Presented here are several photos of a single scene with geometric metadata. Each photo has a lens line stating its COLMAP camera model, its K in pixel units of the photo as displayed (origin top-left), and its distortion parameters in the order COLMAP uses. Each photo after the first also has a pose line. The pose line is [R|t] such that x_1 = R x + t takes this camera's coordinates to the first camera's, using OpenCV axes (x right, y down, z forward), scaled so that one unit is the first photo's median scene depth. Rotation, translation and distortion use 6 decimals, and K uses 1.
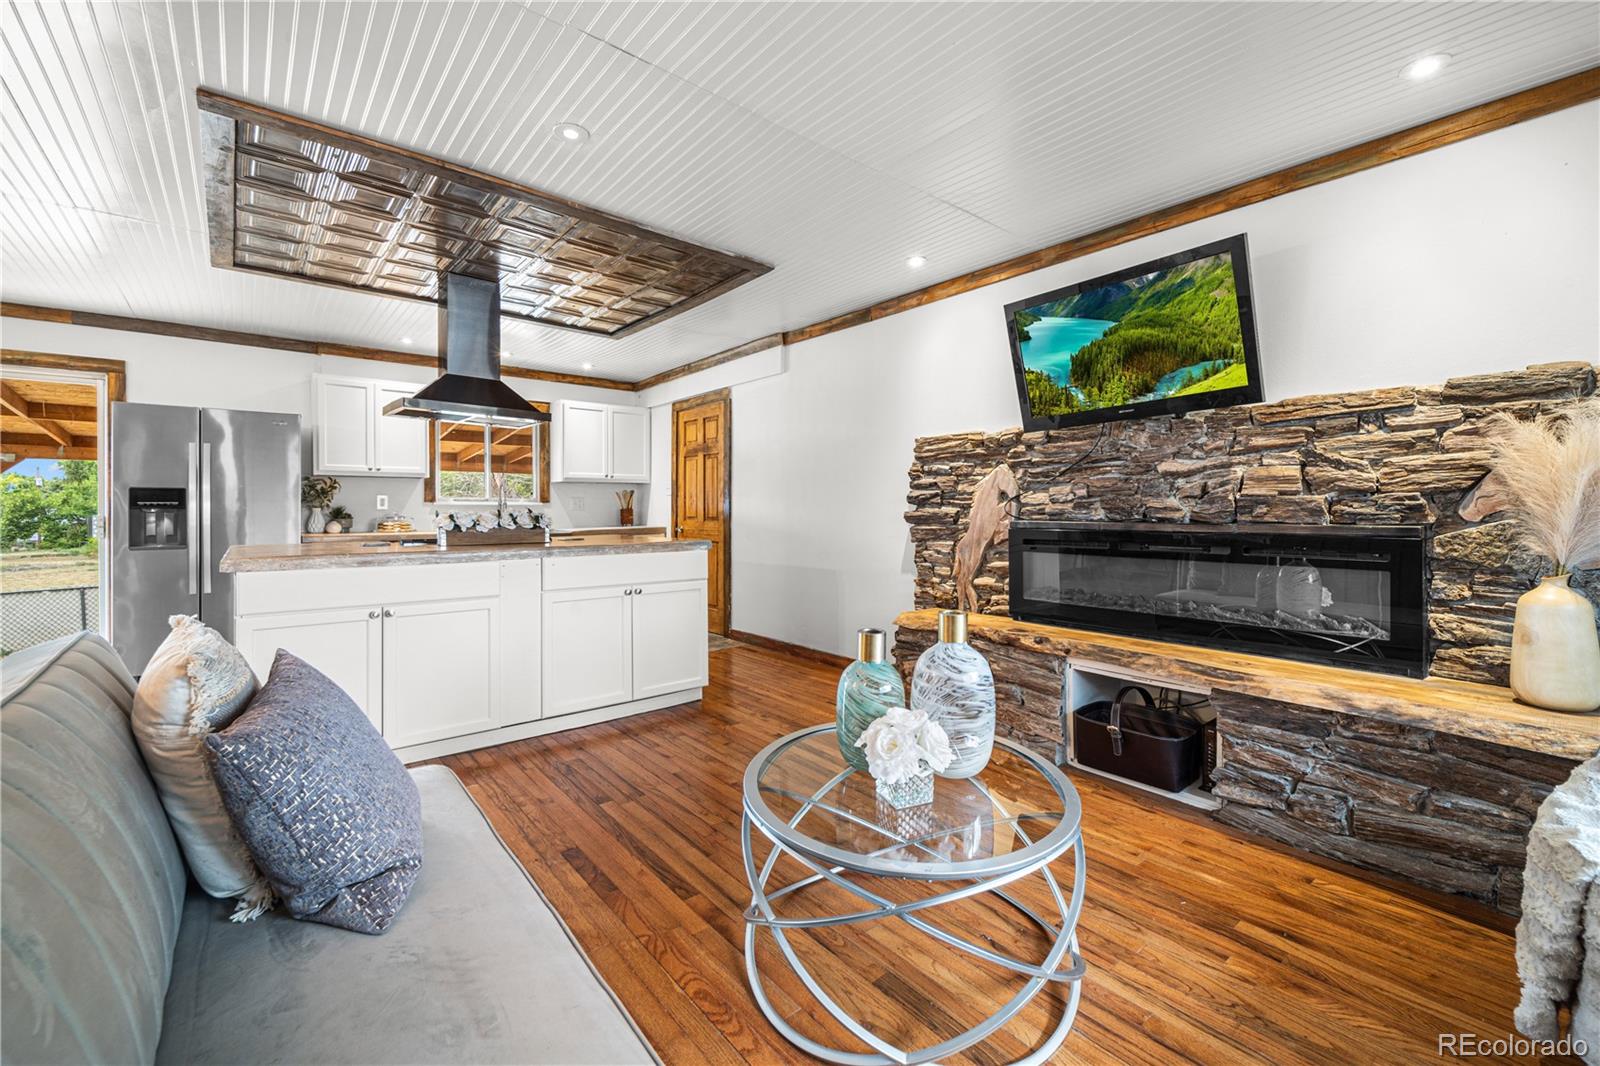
lens RADIAL K [[656.5, 0, 794.6], [0, 656.5, 523.1], [0, 0, 1]] dist [-0.000685, -0.000126]
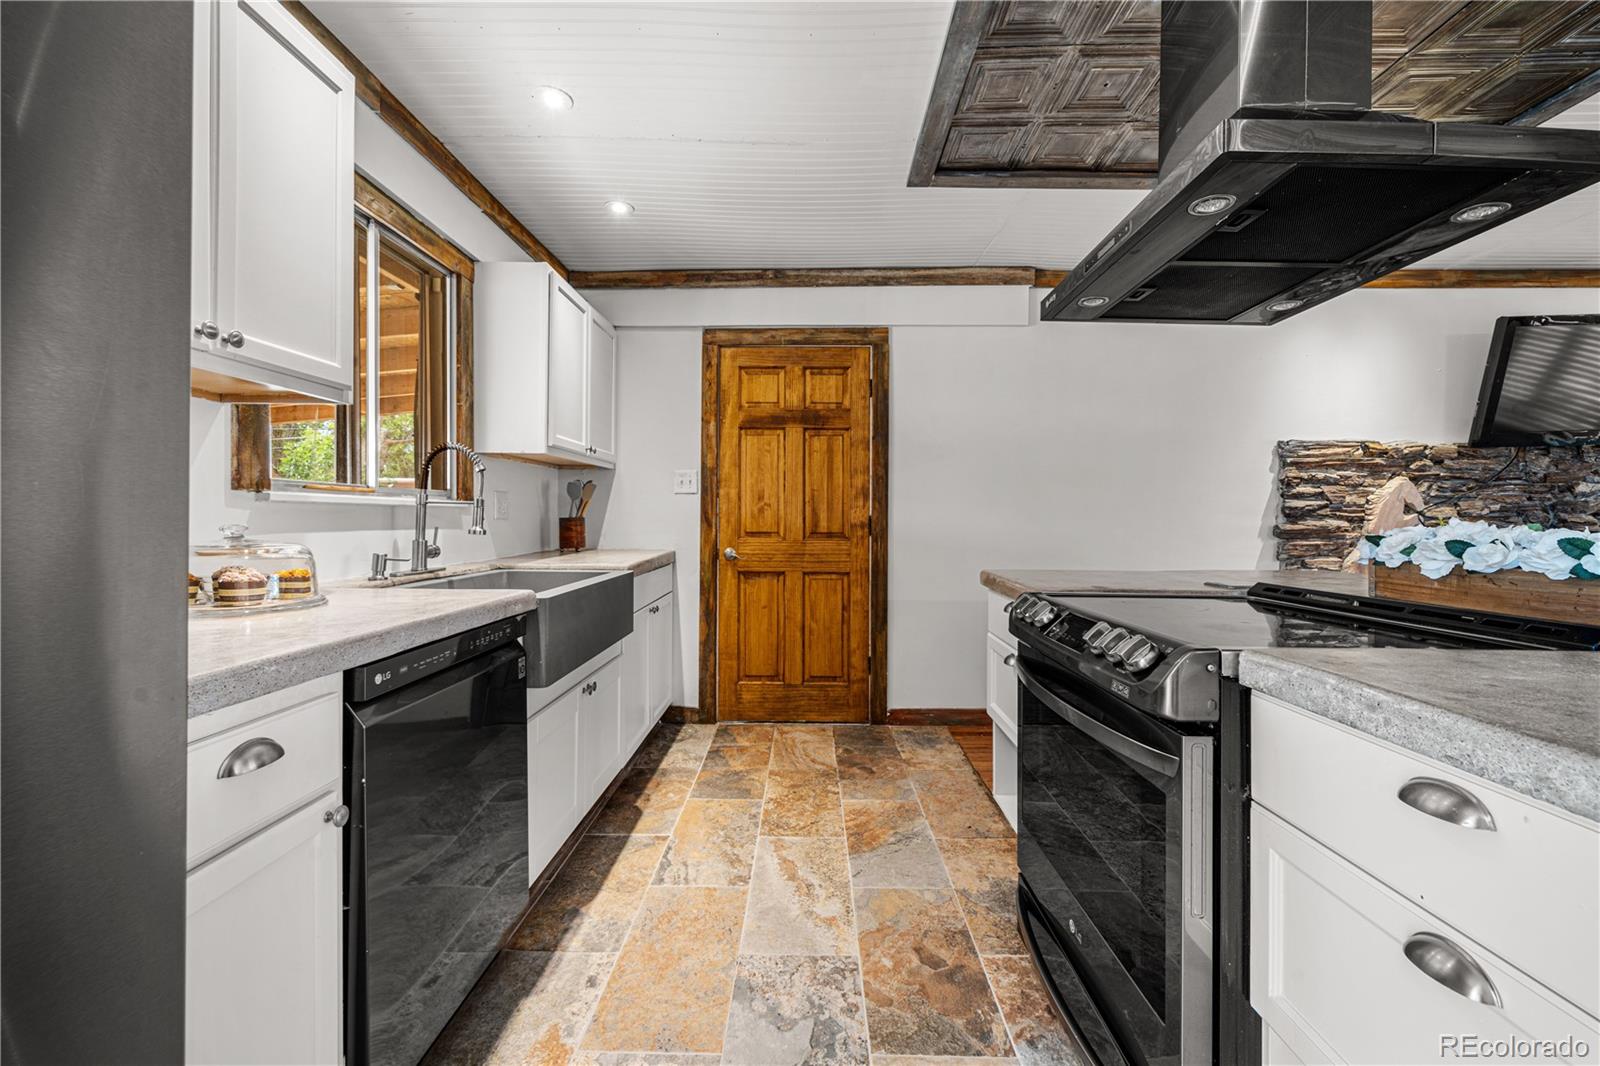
lens RADIAL K [[656.5, 0, 794.6], [0, 656.5, 523.1], [0, 0, 1]] dist [-0.000685, -0.000126]
pose [[0.661300, -0.003907, 0.750111, -0.927461], [0.008460, 0.999962, -0.002250, -0.023887], [-0.750073, 0.007833, 0.661308, 0.947349]]
